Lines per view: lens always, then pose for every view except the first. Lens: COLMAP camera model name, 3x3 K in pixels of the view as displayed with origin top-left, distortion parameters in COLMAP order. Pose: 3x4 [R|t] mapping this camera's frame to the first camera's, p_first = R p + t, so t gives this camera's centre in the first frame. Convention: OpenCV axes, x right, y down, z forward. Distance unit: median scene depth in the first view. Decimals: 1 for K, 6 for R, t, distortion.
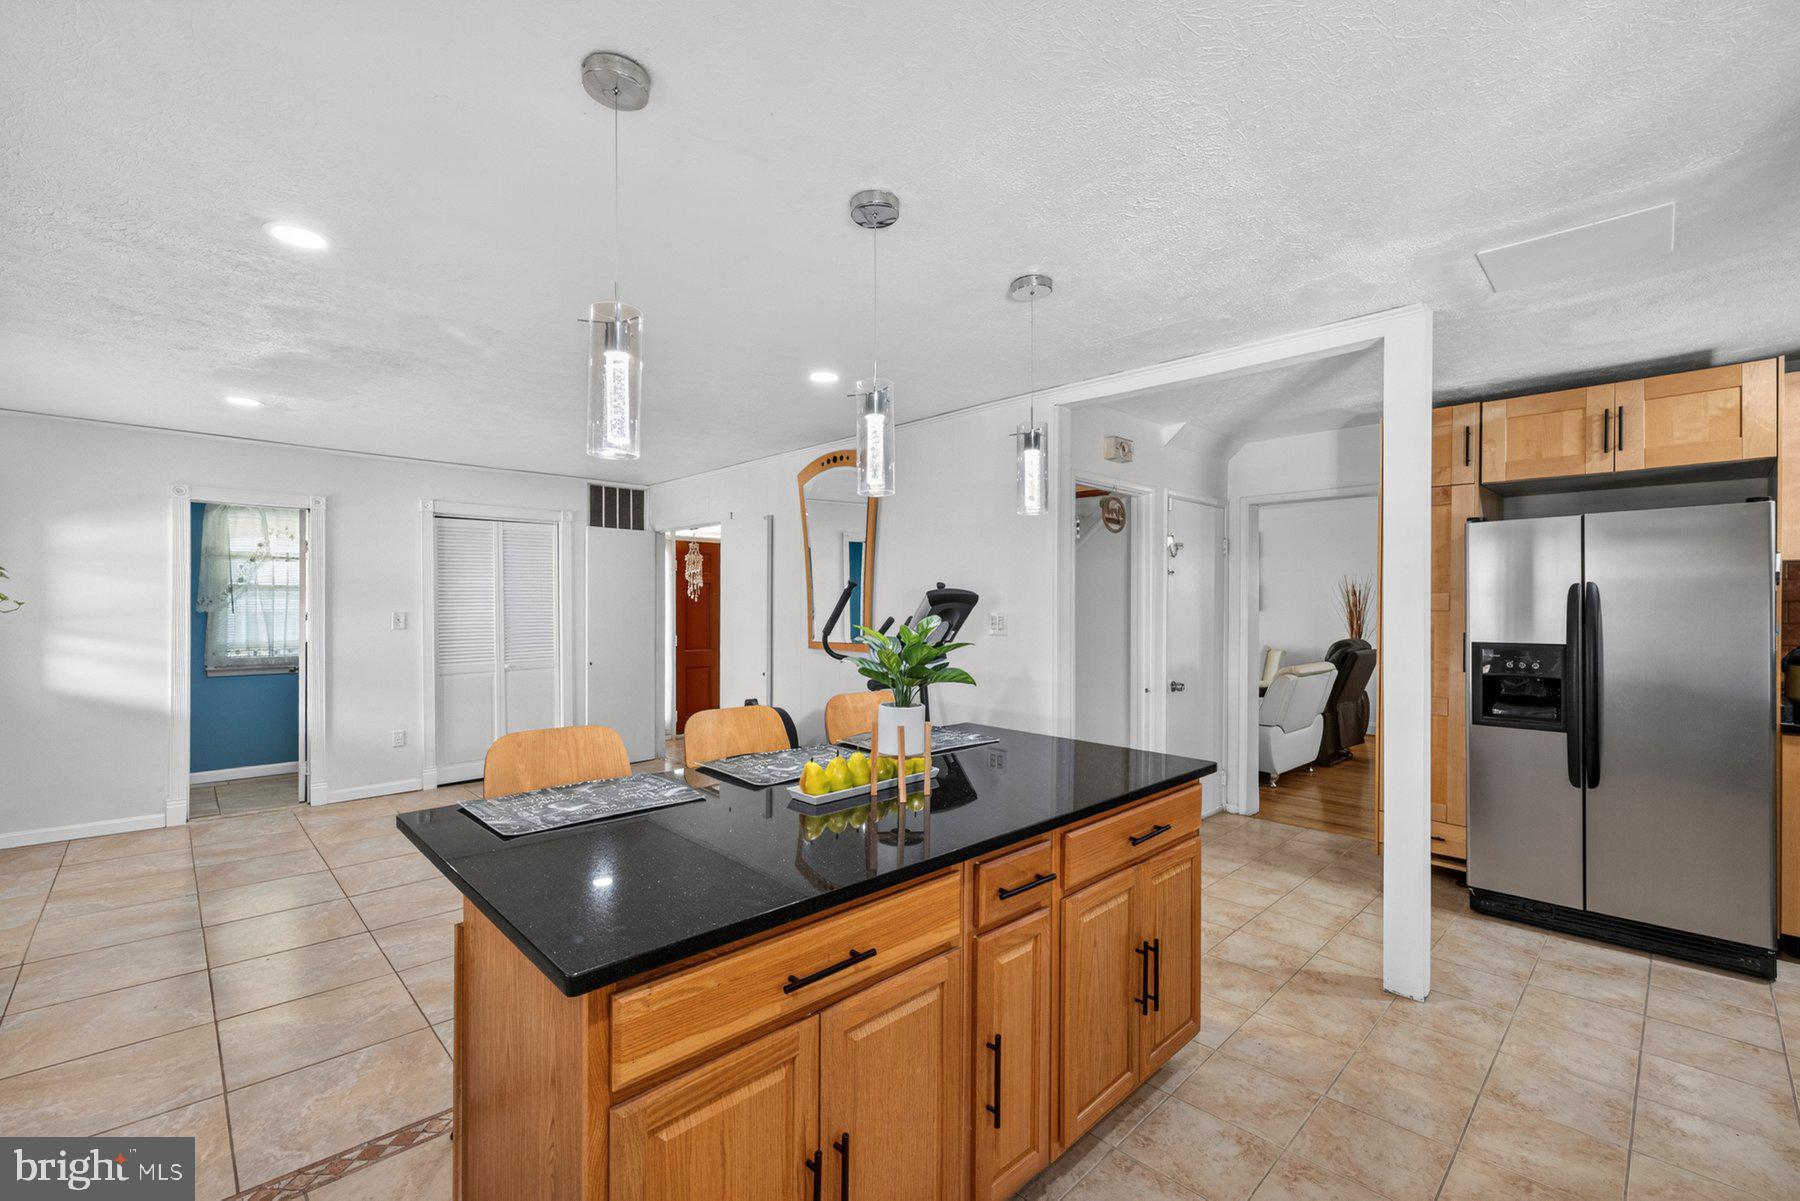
lens RADIAL K [[757.5, 0, 888.0], [0, 757.5, 597.6], [0, 0, 1]] dist [-0.000058, -0.000361]
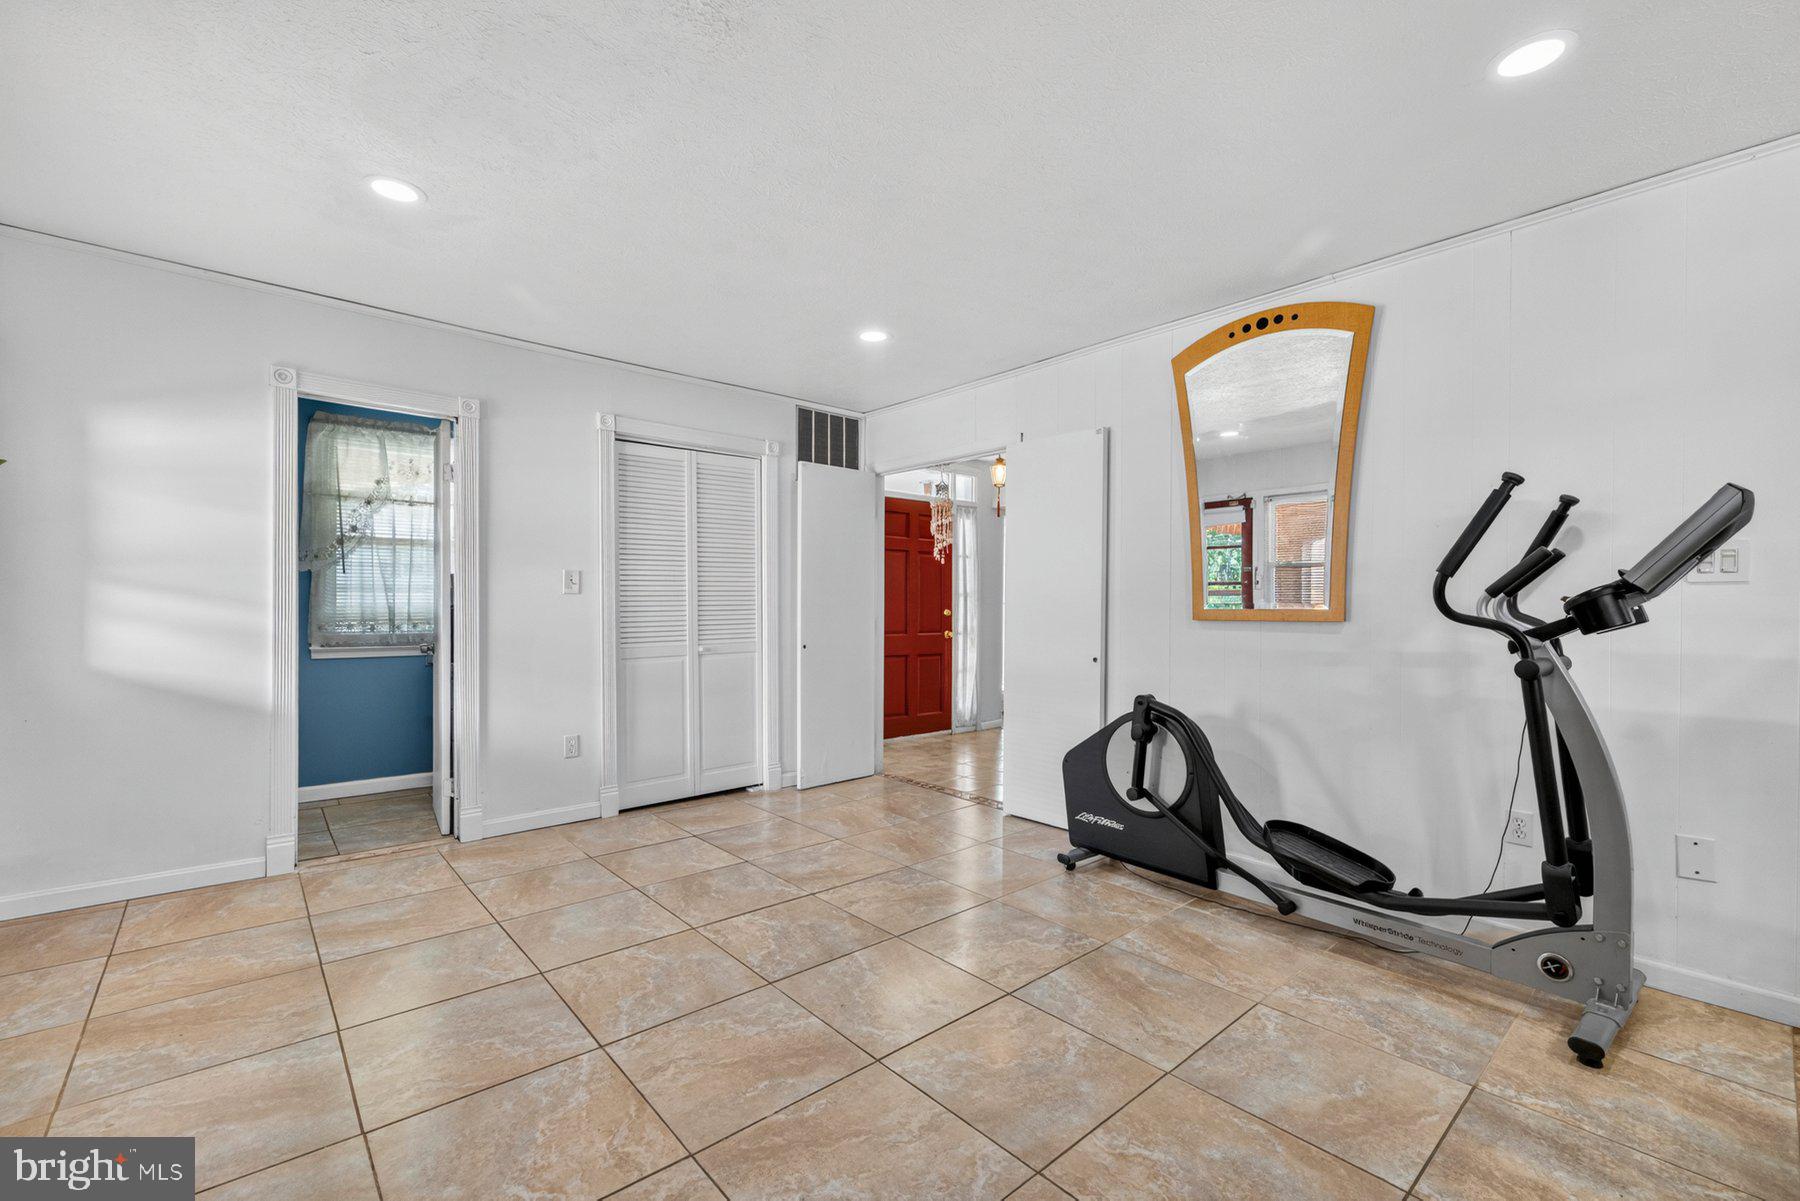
lens RADIAL K [[757.5, 0, 903.2], [0, 757.5, 605.6], [0, 0, 1]] dist [-0.000058, -0.000361]
pose [[0.999138, 0.003092, -0.041387, -0.302305], [-0.002519, 0.999900, 0.013897, 0.042480], [0.041426, -0.013781, 0.999047, 0.296058]]
